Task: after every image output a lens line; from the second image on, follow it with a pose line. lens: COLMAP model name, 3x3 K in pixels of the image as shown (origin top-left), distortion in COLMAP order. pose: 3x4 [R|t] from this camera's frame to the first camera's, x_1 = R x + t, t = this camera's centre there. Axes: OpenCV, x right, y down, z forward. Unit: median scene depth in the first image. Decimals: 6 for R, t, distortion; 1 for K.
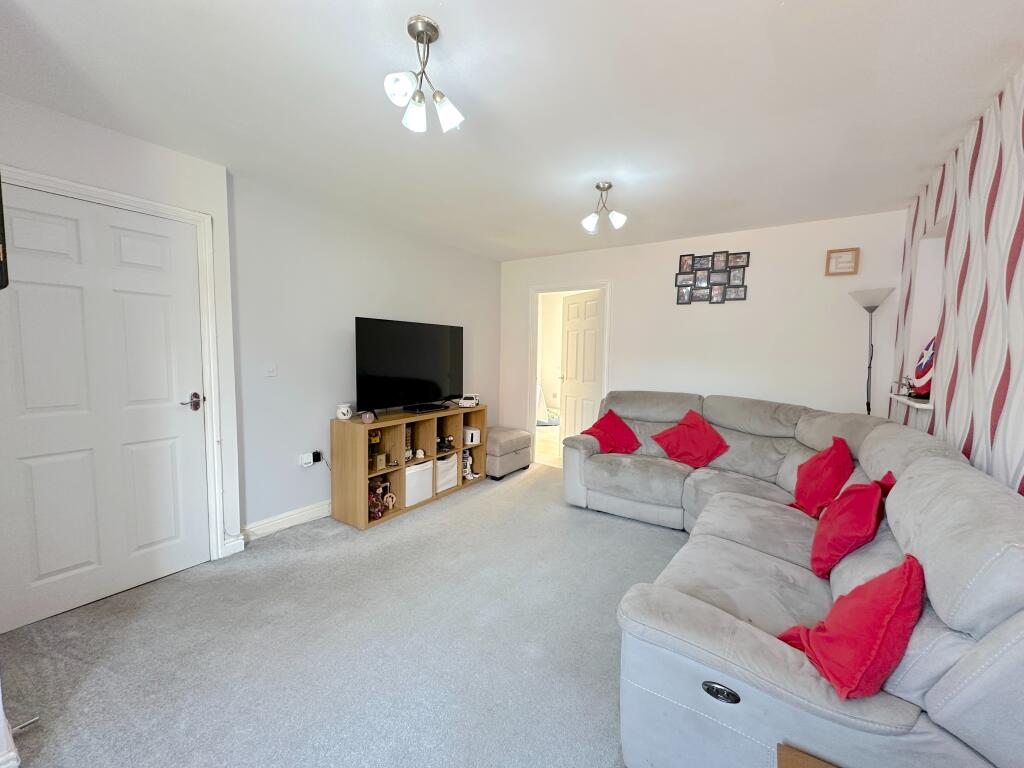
lens RADIAL K [[411.0, 0, 513.2], [0, 411.0, 384.8], [0, 0, 1]] dist [0.000470, -0.000245]
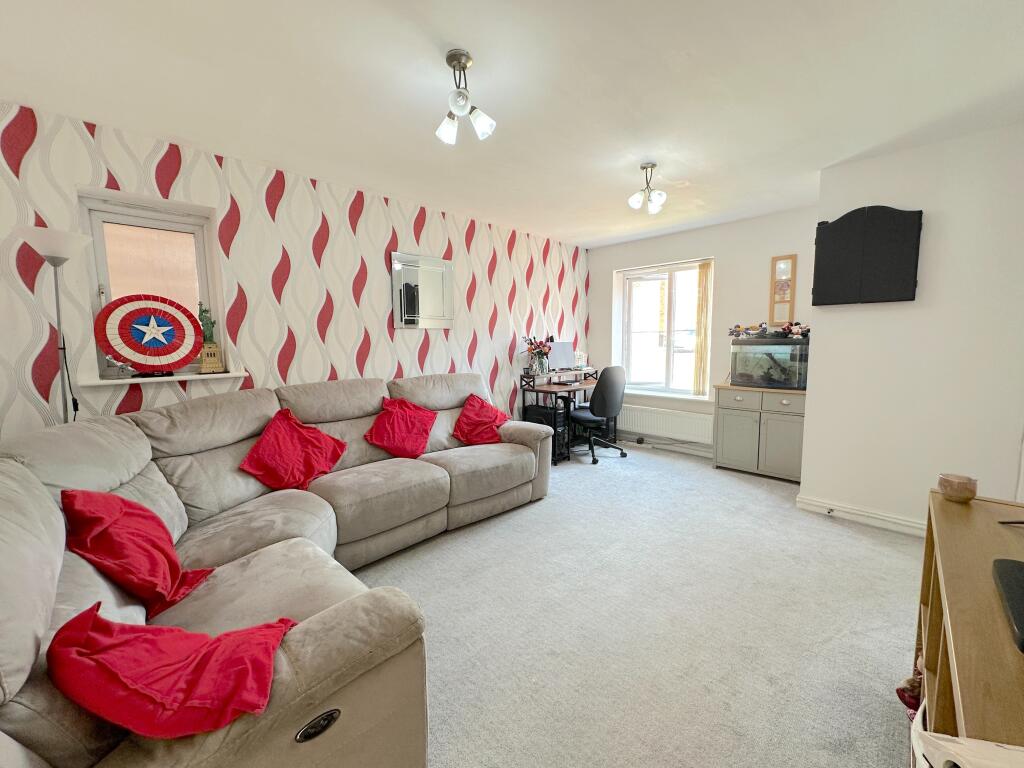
lens RADIAL K [[411.0, 0, 510.4], [0, 411.0, 384.4], [0, 0, 1]] dist [0.000470, -0.000245]
pose [[-0.980103, -0.028583, 0.196421, 0.006925], [0.011796, 0.979440, 0.201389, -0.109045], [-0.198138, 0.199699, -0.959615, 1.474682]]
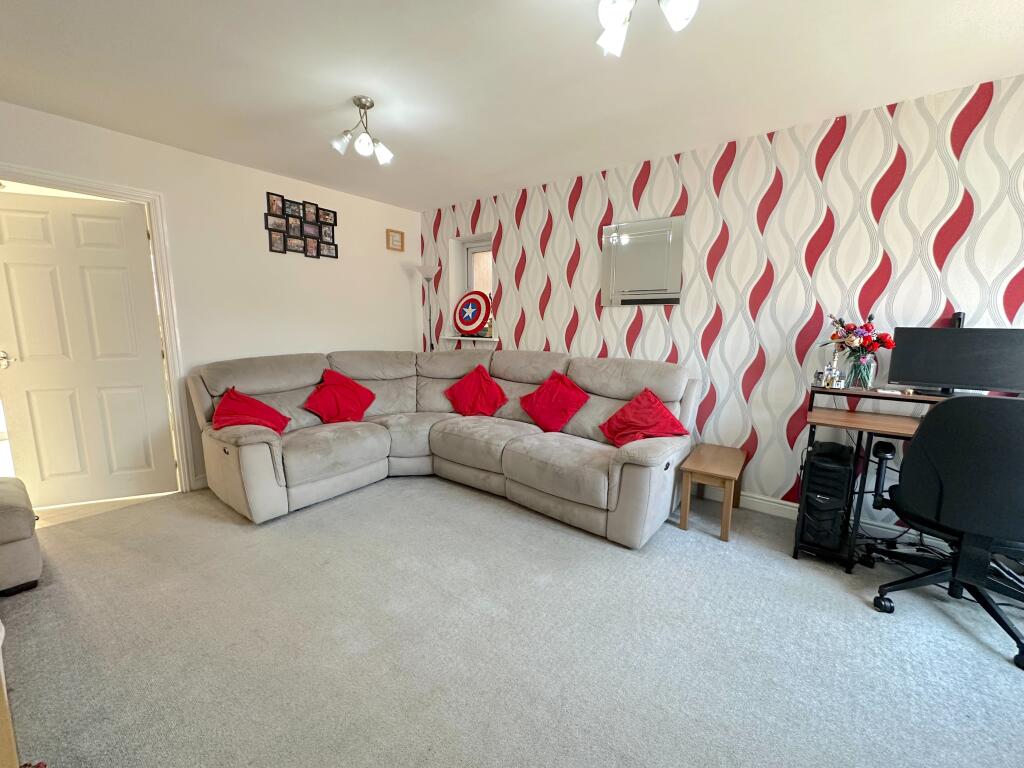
lens RADIAL K [[411.0, 0, 515.2], [0, 411.0, 382.4], [0, 0, 1]] dist [0.000470, -0.000245]
pose [[0.062042, -0.162767, 0.984712, -0.585959], [0.081780, 0.984124, 0.157517, -0.027948], [-0.994717, 0.070757, 0.074368, 0.589697]]
